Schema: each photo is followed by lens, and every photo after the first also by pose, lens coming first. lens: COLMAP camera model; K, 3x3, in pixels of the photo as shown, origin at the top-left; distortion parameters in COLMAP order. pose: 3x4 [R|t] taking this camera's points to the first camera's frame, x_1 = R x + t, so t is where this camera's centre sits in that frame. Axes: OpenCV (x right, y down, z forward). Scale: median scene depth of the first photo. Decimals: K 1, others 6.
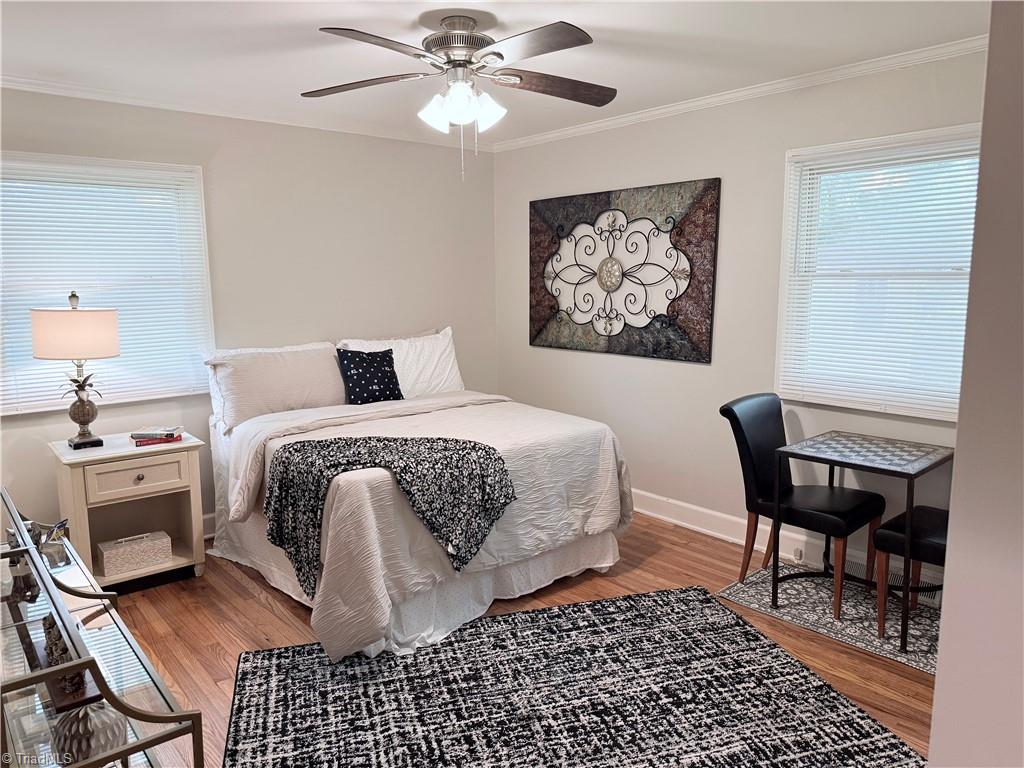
lens RADIAL K [[731.4, 0, 512.0], [0, 731.4, 384.0], [0, 0, 1]] dist [0.159954, -0.167861]
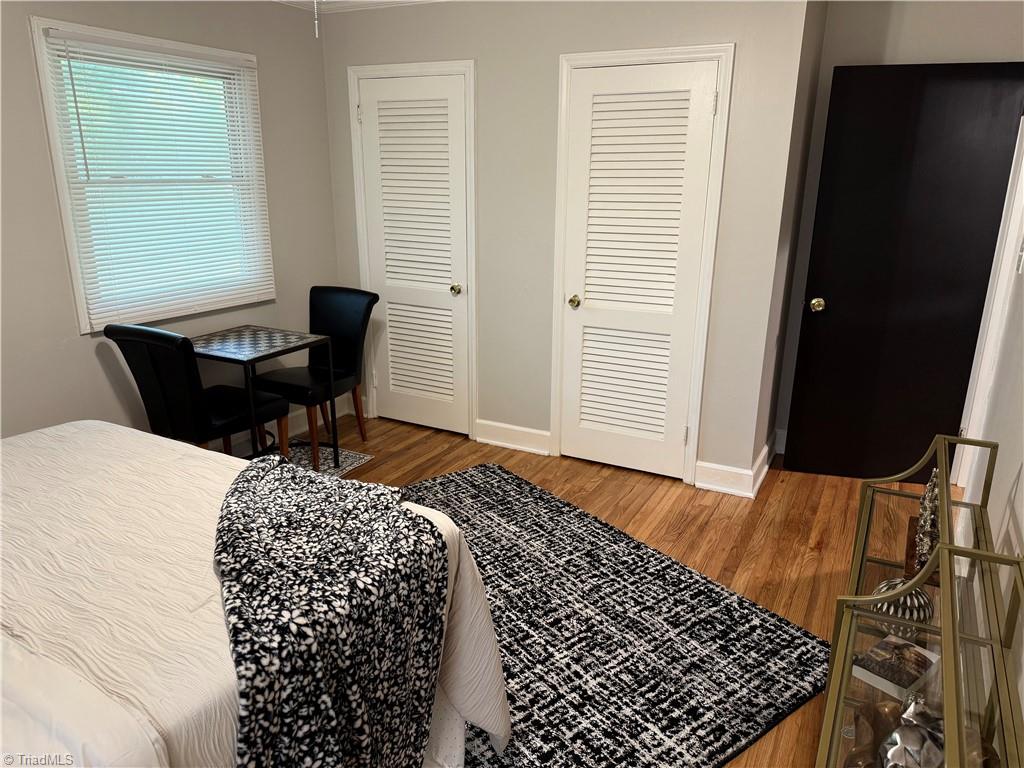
lens RADIAL K [[731.4, 0, 512.0], [0, 731.4, 384.0], [0, 0, 1]] dist [0.159954, -0.167861]
pose [[-0.369967, -0.251378, 0.894390, -0.919939], [0.137651, 0.937241, 0.320362, -0.210502], [-0.918791, 0.241637, -0.312145, 1.317137]]
